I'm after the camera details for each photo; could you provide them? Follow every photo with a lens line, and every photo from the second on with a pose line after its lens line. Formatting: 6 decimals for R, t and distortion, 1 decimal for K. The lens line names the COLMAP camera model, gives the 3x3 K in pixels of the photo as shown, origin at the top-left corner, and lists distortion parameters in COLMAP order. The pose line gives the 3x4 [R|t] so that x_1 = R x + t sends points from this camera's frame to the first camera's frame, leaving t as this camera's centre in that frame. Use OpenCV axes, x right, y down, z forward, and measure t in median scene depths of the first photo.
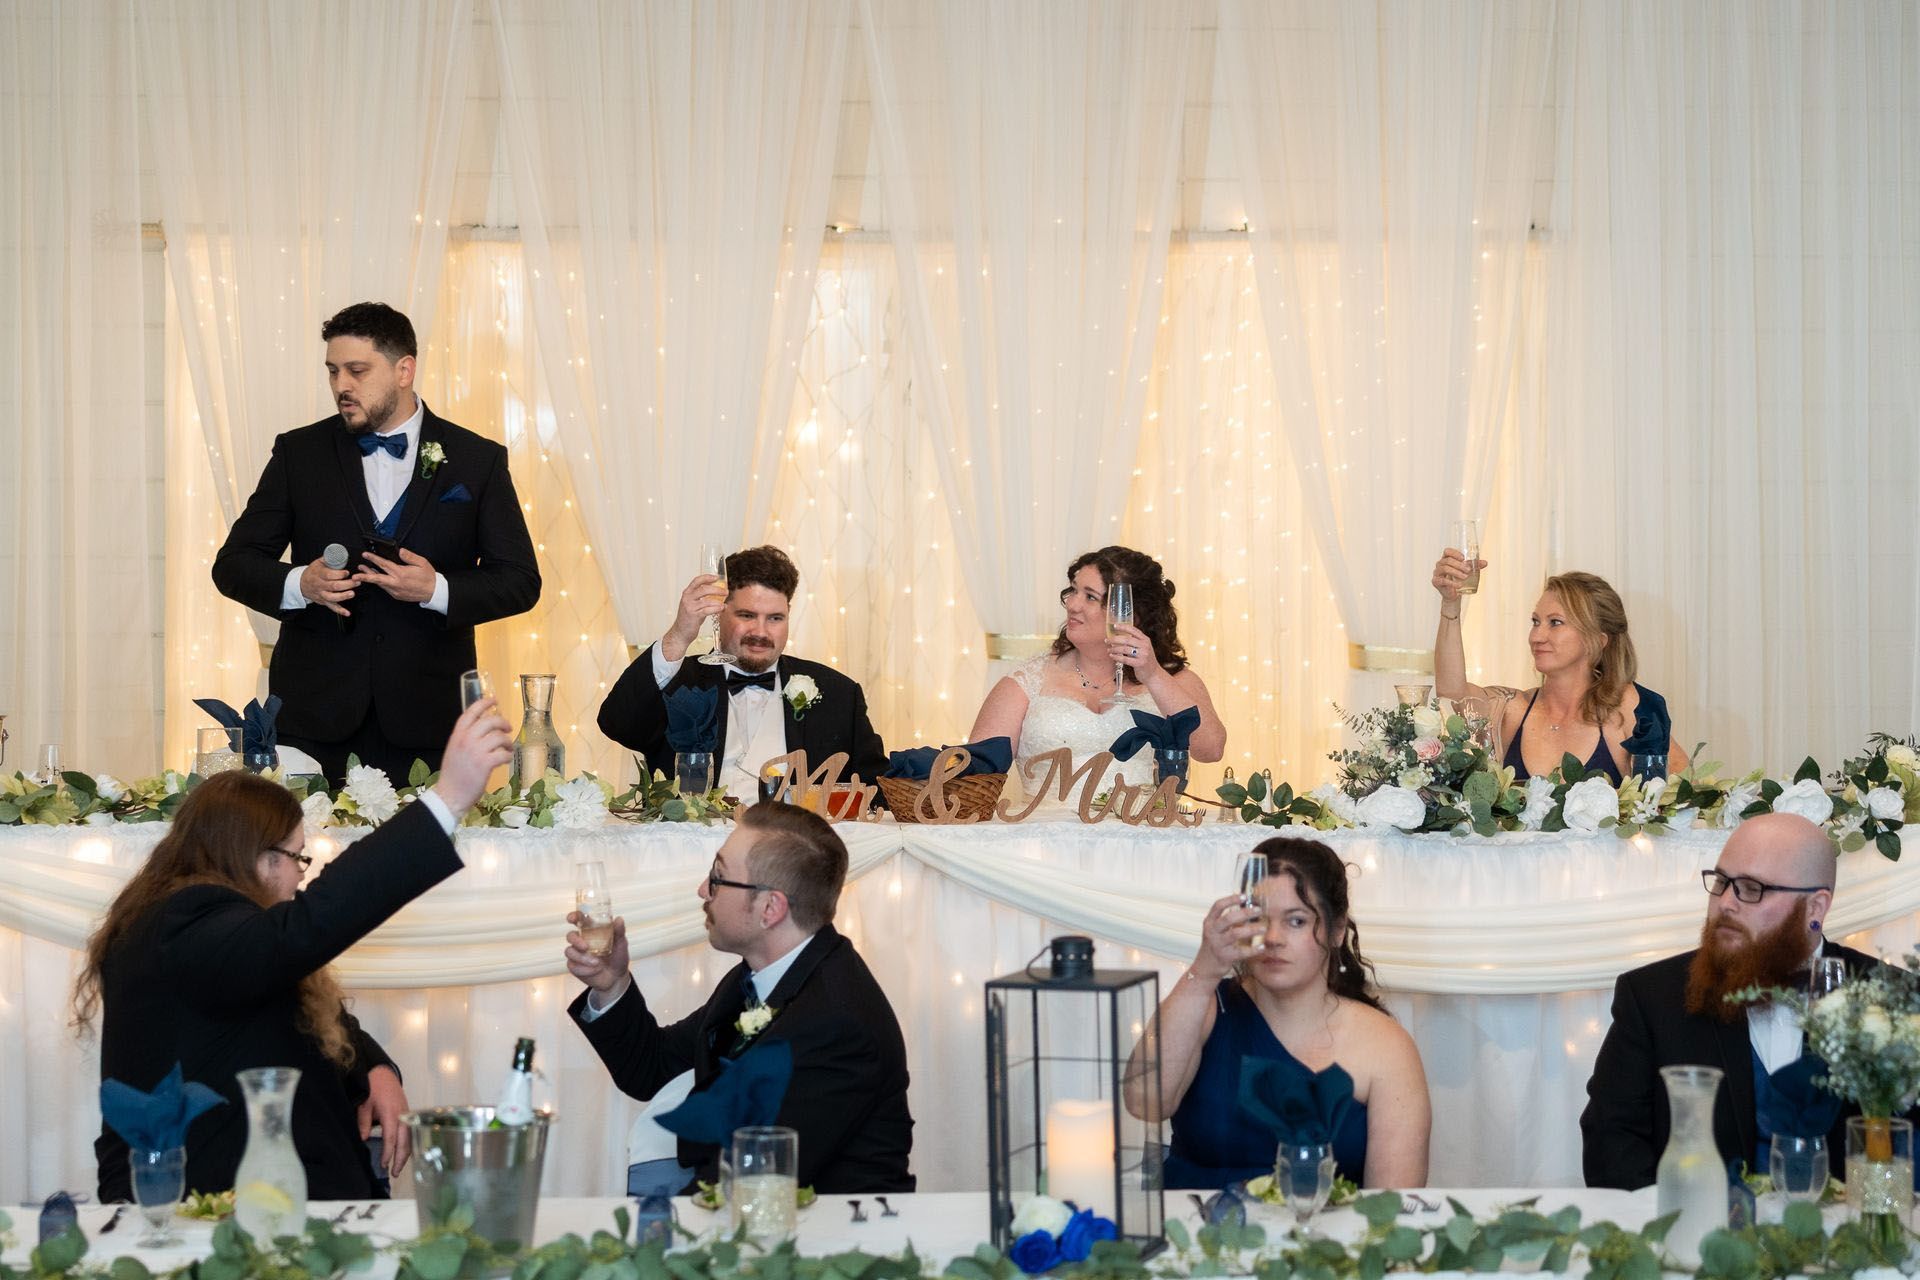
lens RADIAL K [[4164.3, 0, 960.0], [0, 4164.3, 640.0], [0, 0, 1]] dist [0.056629, -0.218668]
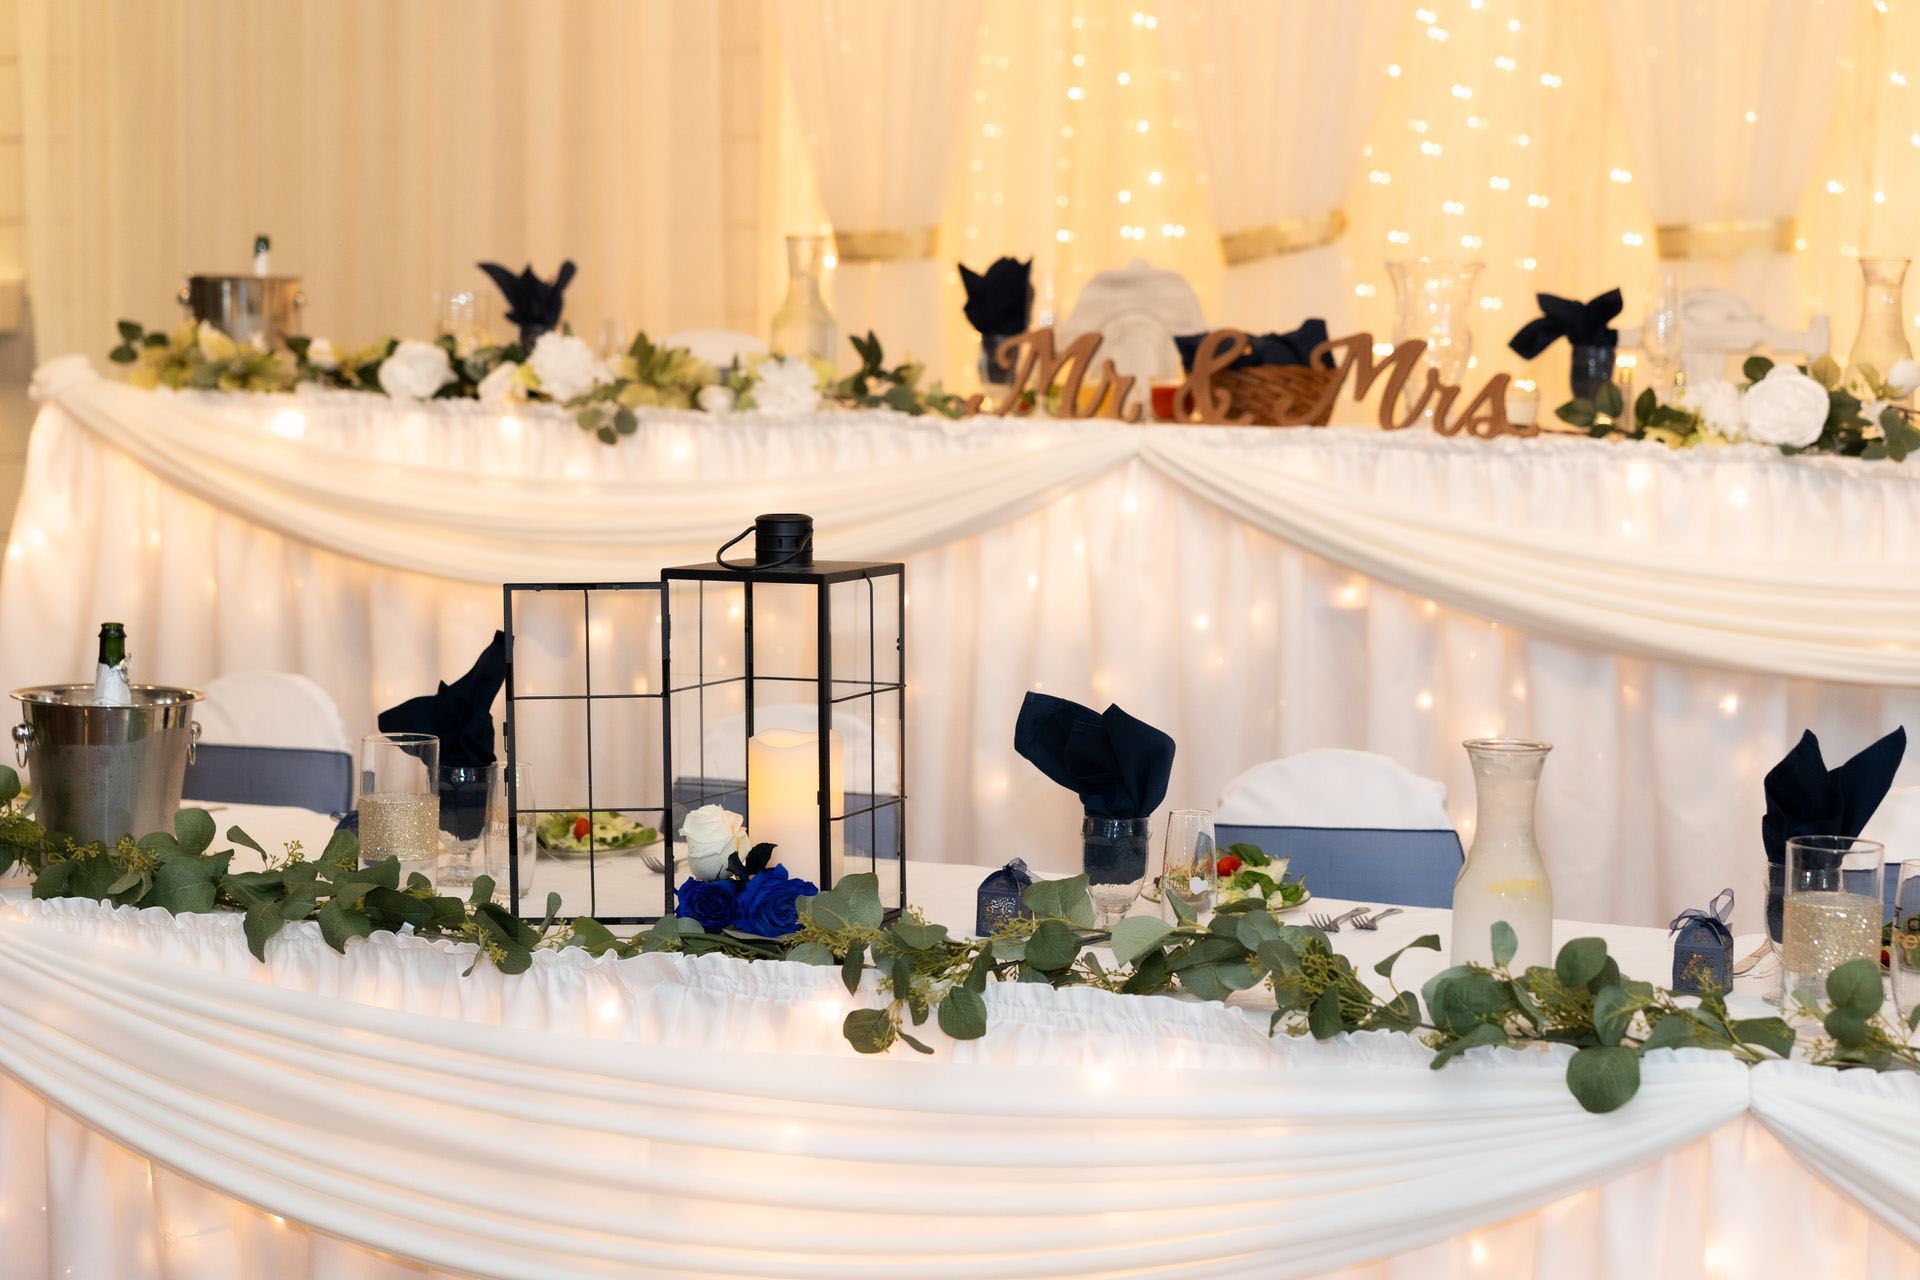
lens RADIAL K [[4164.3, 0, 960.0], [0, 4164.3, 640.0], [0, 0, 1]] dist [0.056629, -0.218668]
pose [[0.869551, 0.054704, -0.490803, 0.333804], [-0.033522, 0.998092, 0.051854, 0.045275], [0.492703, -0.028637, 0.869726, 0.313624]]
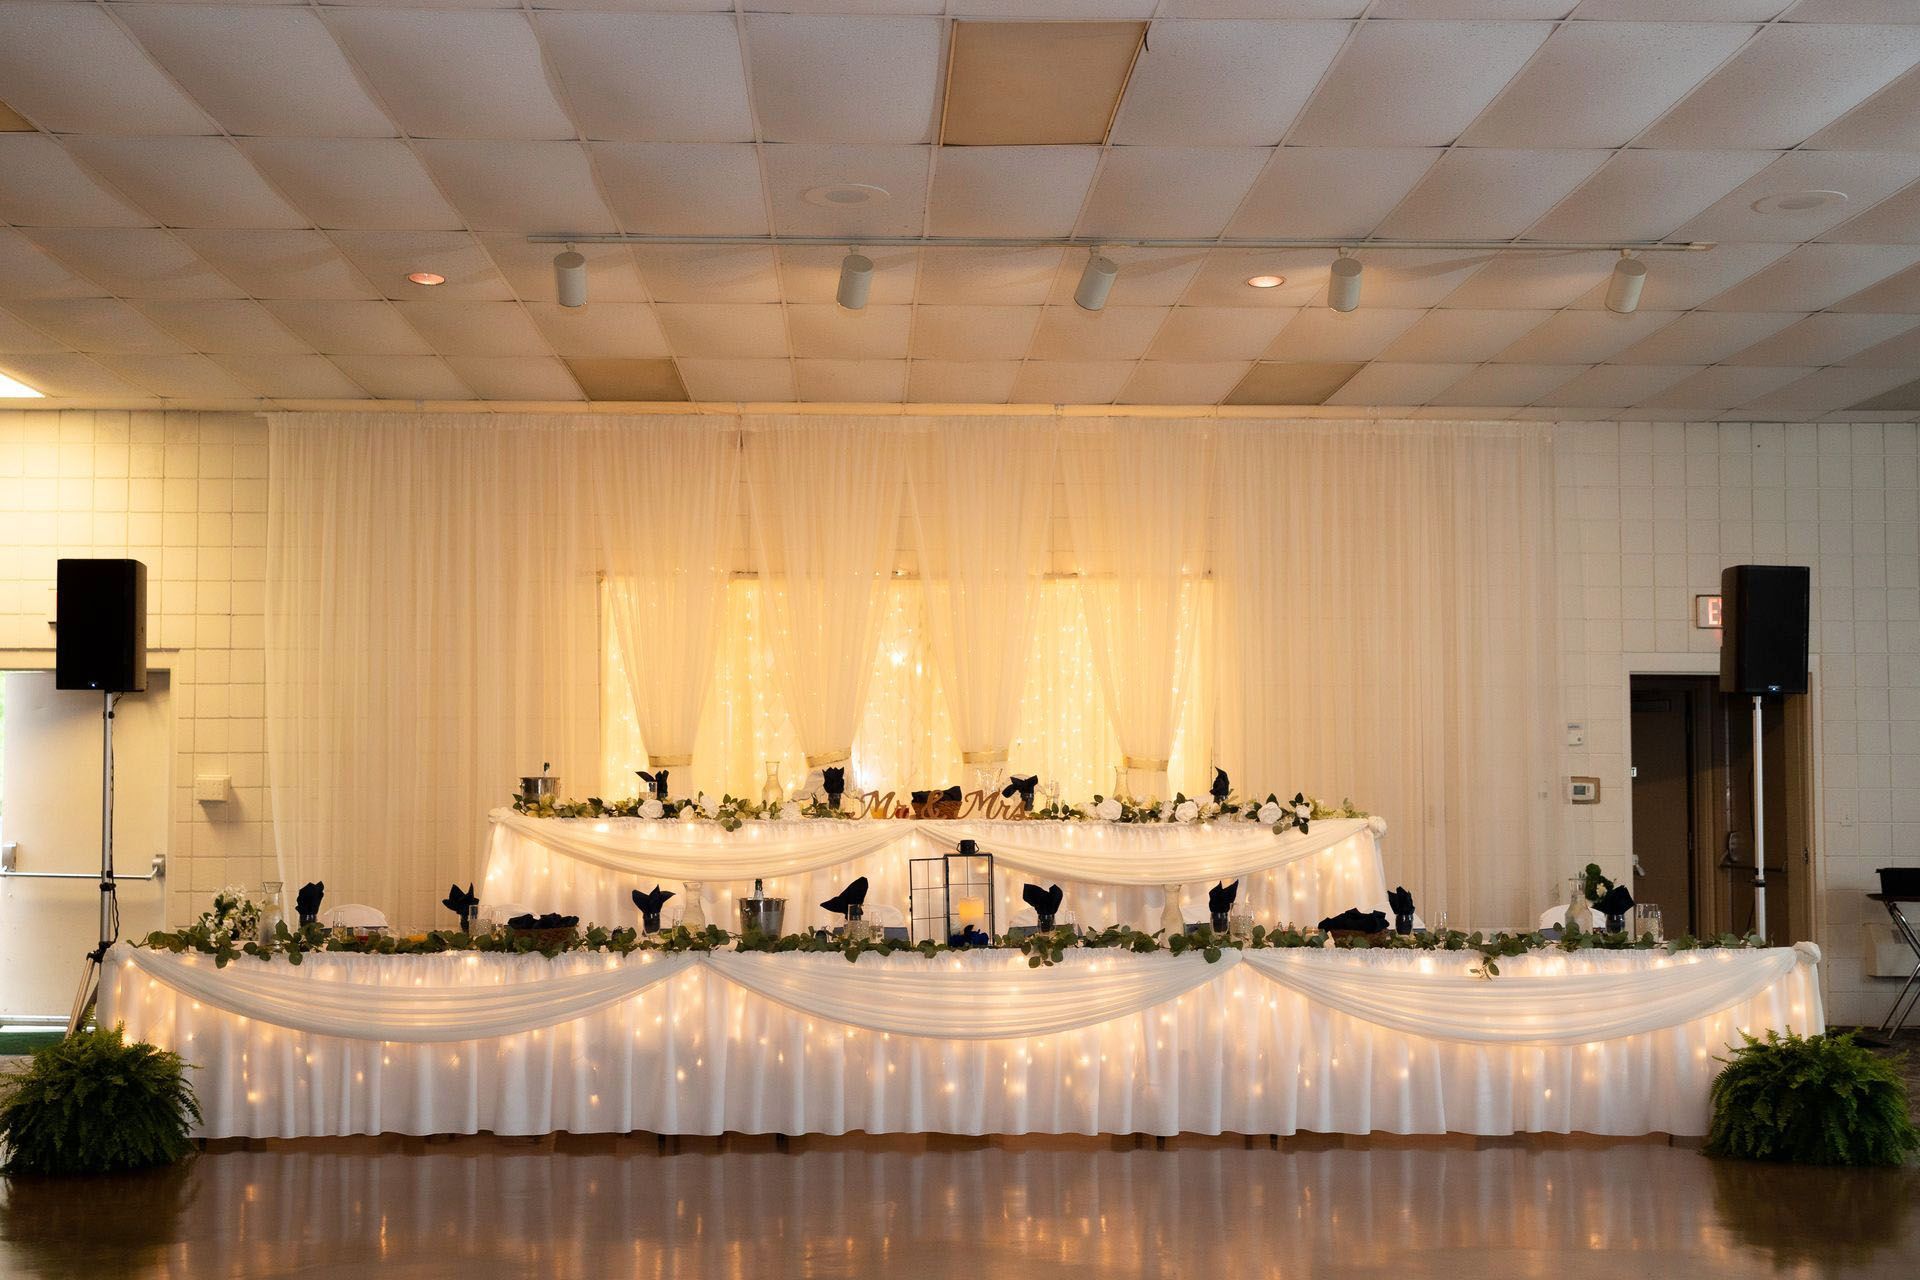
lens RADIAL K [[4164.3, 0, 960.0], [0, 4164.3, 640.0], [0, 0, 1]] dist [0.056629, -0.218668]
pose [[0.999566, 0.000547, -0.029439, 0.087505], [-0.001998, 0.998784, -0.049251, 0.059919], [0.029377, 0.049288, 0.998352, -1.543739]]
